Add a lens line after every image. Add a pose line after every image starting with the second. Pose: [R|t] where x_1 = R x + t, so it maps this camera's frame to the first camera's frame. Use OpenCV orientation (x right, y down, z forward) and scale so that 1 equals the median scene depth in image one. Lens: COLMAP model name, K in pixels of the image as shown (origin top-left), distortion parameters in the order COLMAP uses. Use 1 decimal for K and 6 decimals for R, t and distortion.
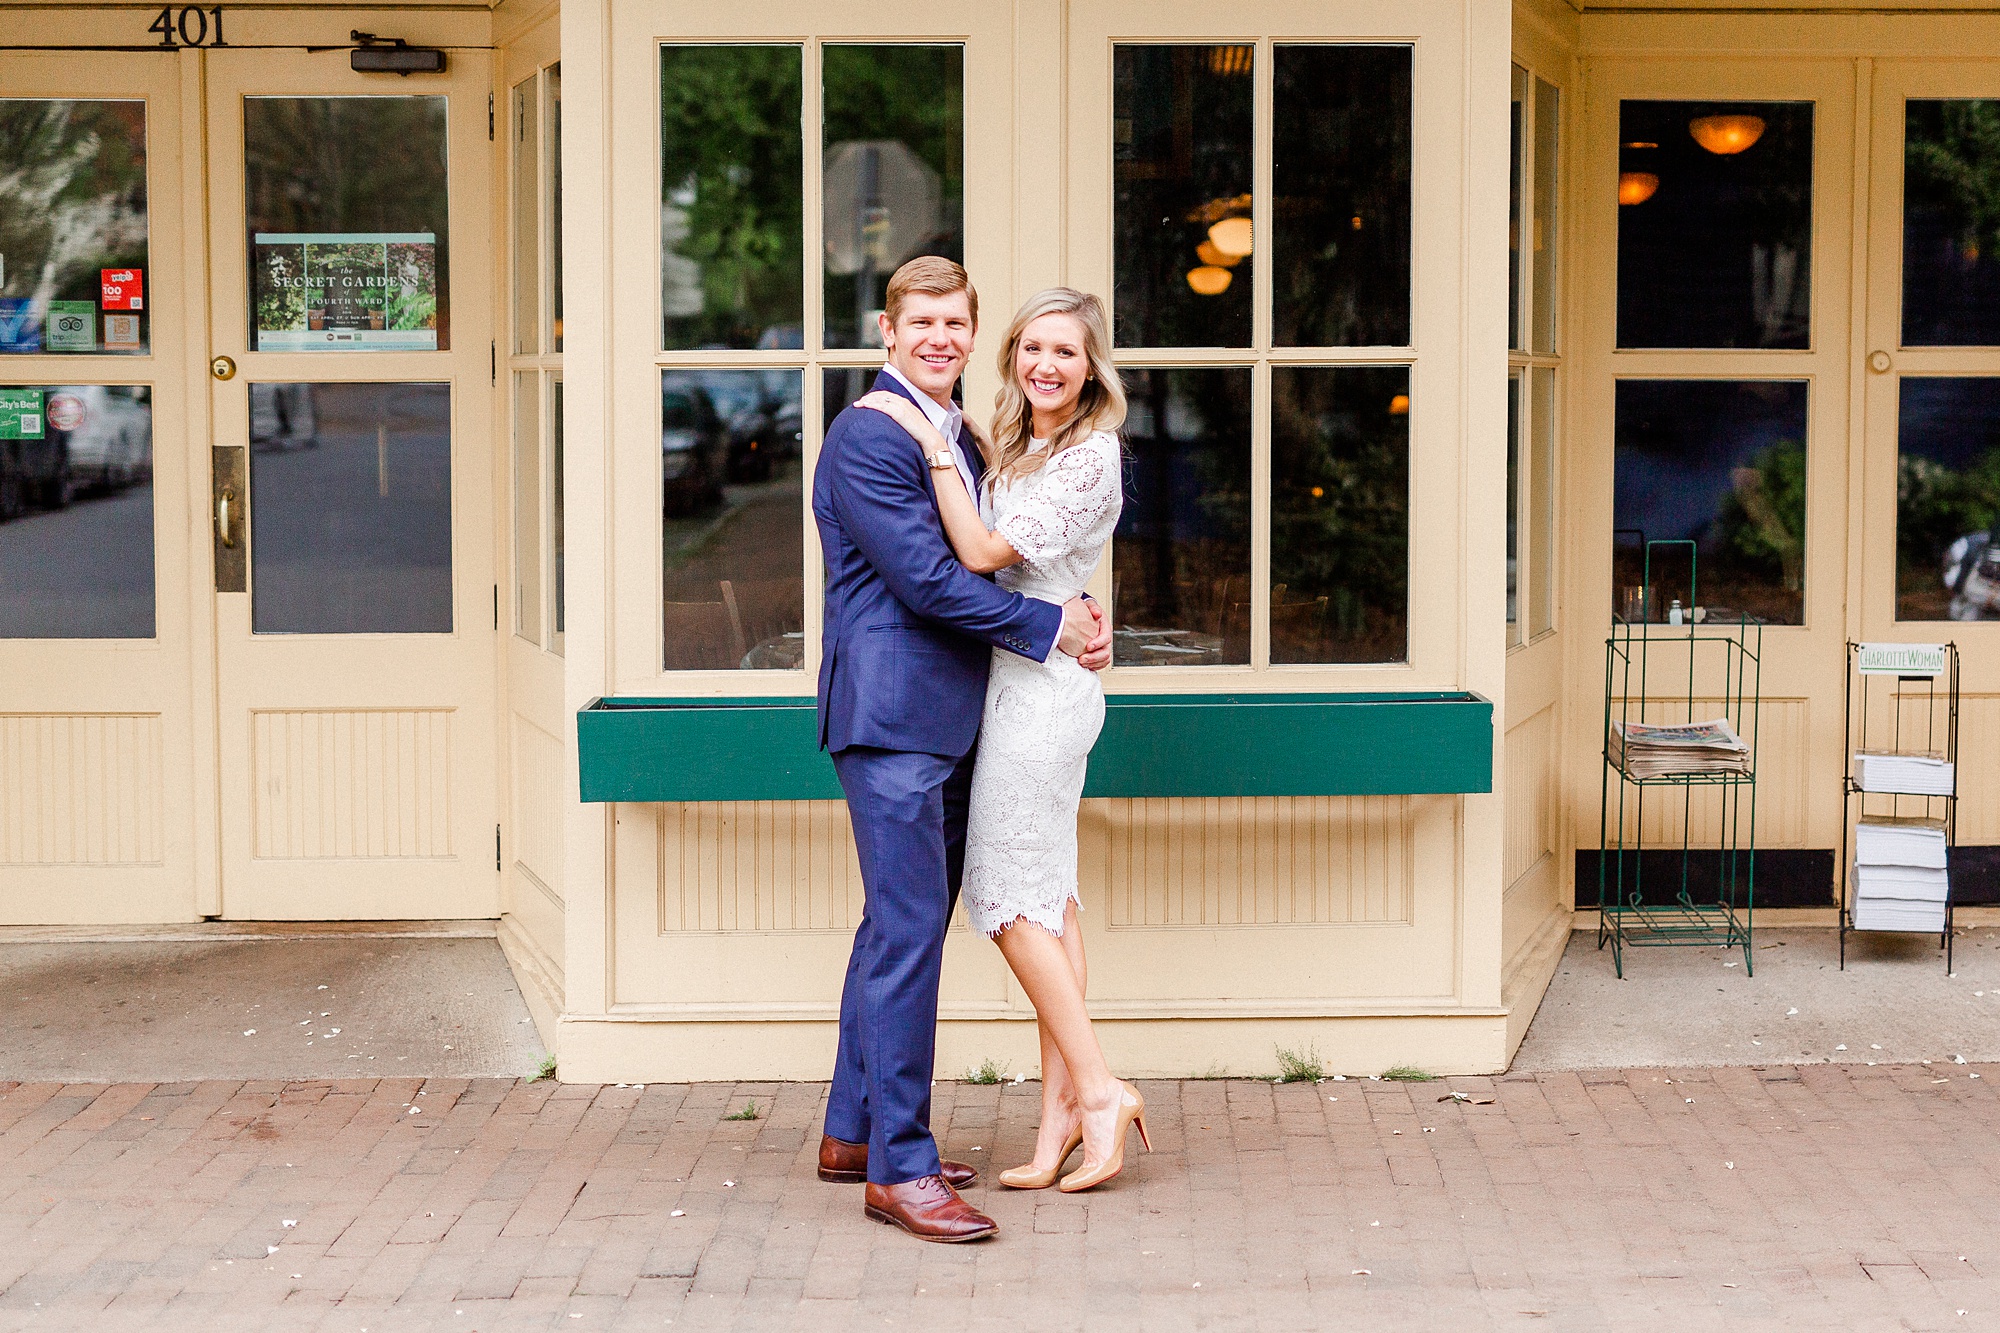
lens RADIAL K [[2880.2, 0, 1197.4], [0, 2880.2, 580.6], [0, 0, 1]] dist [0.000223, 0.011701]
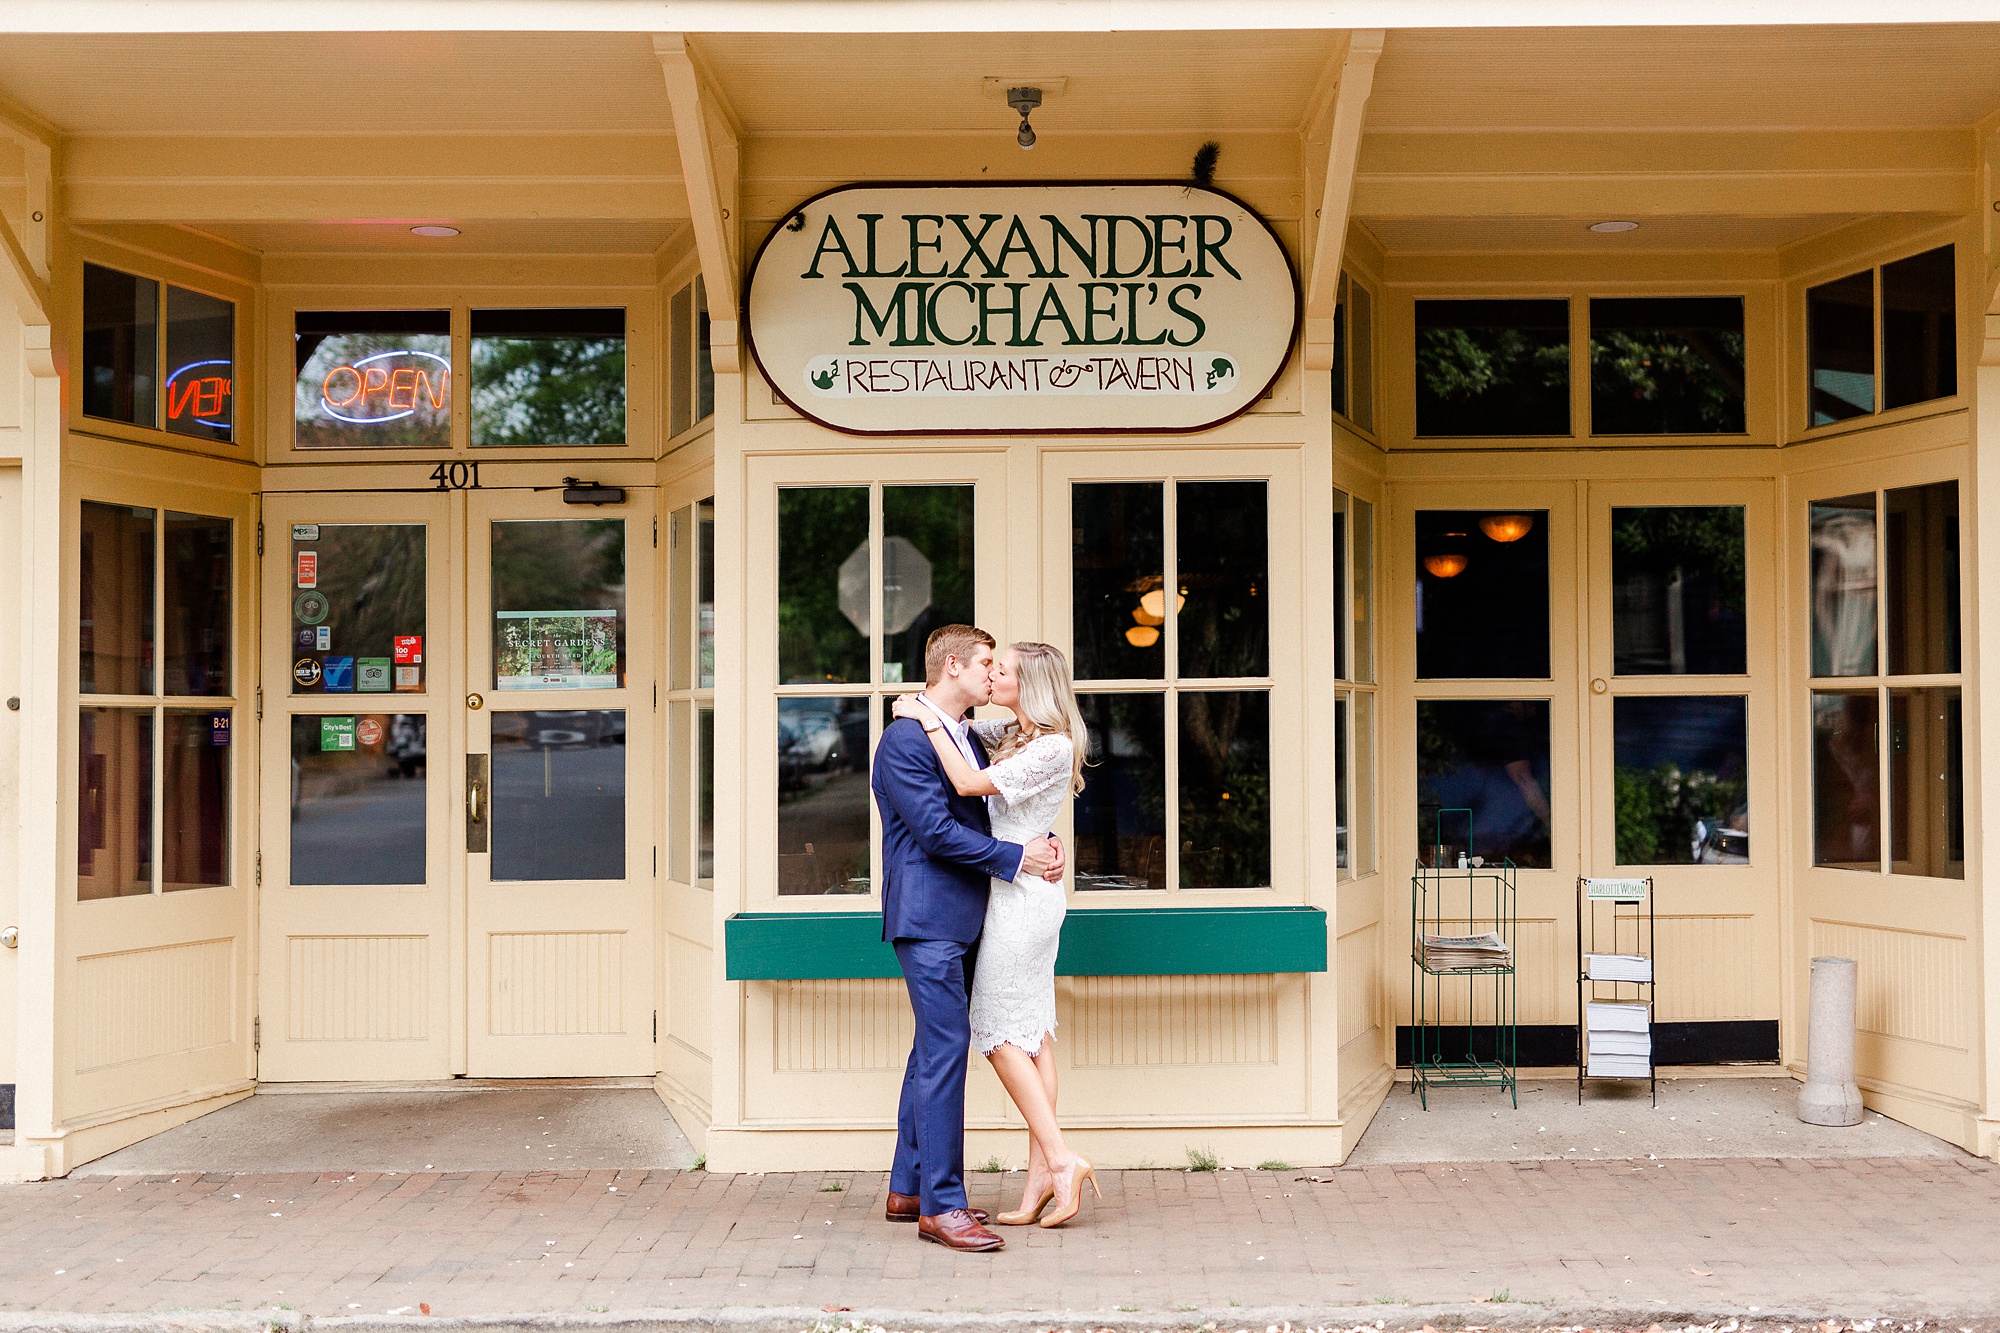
lens RADIAL K [[2844.8, 0, 1006.6], [0, 2844.8, 658.1], [0, 0, 1]] dist [-0.002858, 0.027762]
pose [[0.998802, -0.010685, -0.047763, 0.007433], [0.005999, 0.995248, -0.097184, 0.052446], [0.048575, 0.096781, 0.994120, -0.487869]]
